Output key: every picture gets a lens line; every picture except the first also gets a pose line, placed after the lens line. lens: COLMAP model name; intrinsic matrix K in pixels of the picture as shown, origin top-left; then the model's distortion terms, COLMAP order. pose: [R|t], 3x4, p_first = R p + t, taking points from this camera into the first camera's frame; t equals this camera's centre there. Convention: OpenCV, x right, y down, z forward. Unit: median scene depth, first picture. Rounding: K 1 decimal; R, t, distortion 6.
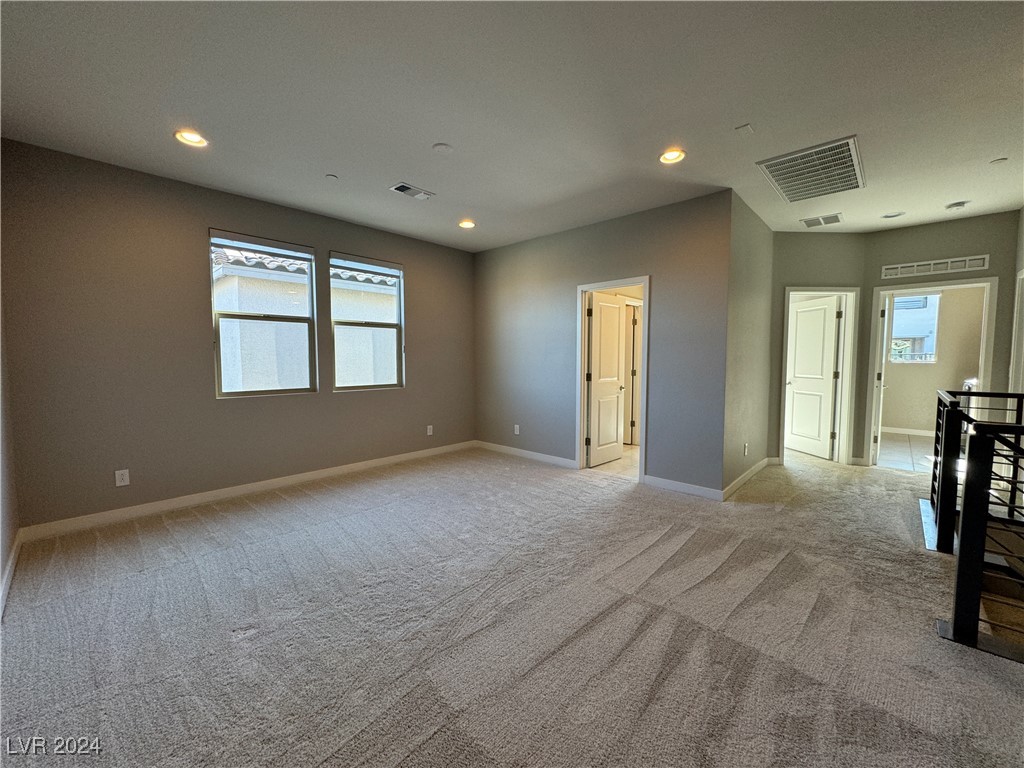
lens RADIAL K [[409.9, 0, 515.7], [0, 409.9, 379.9], [0, 0, 1]] dist [-0.000247, -0.000053]
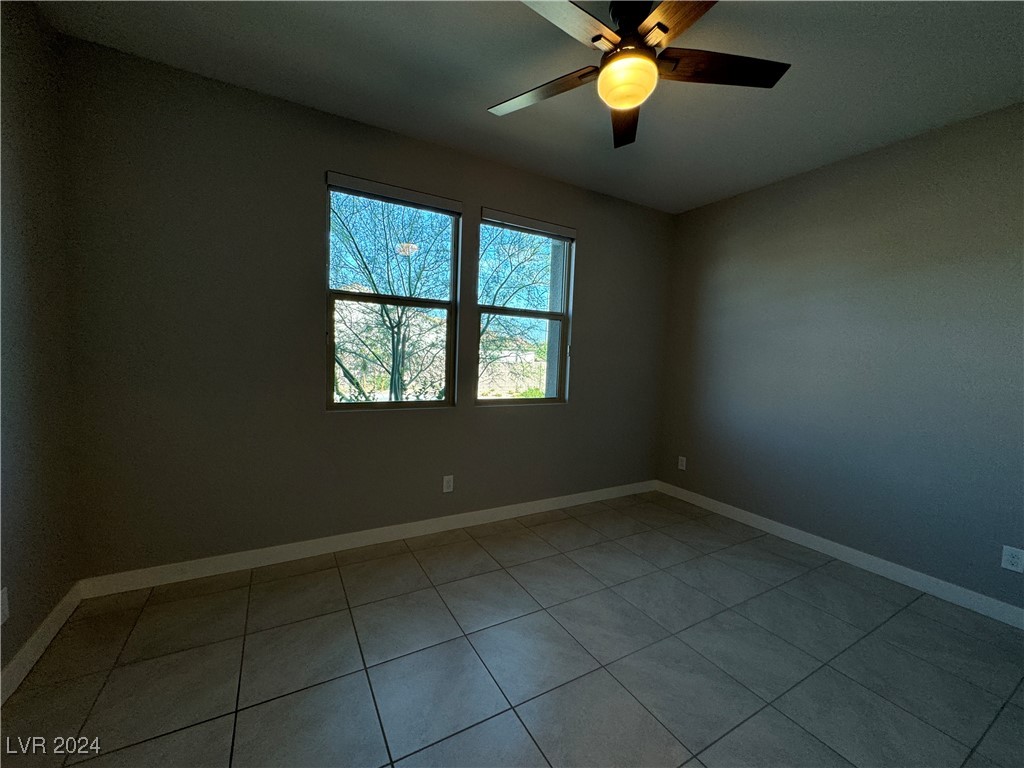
lens RADIAL K [[409.9, 0, 512.1], [0, 409.9, 379.4], [0, 0, 1]] dist [-0.000247, -0.000053]
pose [[0.947775, 0.024406, -0.318004, -0.158649], [-0.038444, 0.998540, -0.037945, 0.007338], [0.316614, 0.048189, 0.947330, 0.340527]]
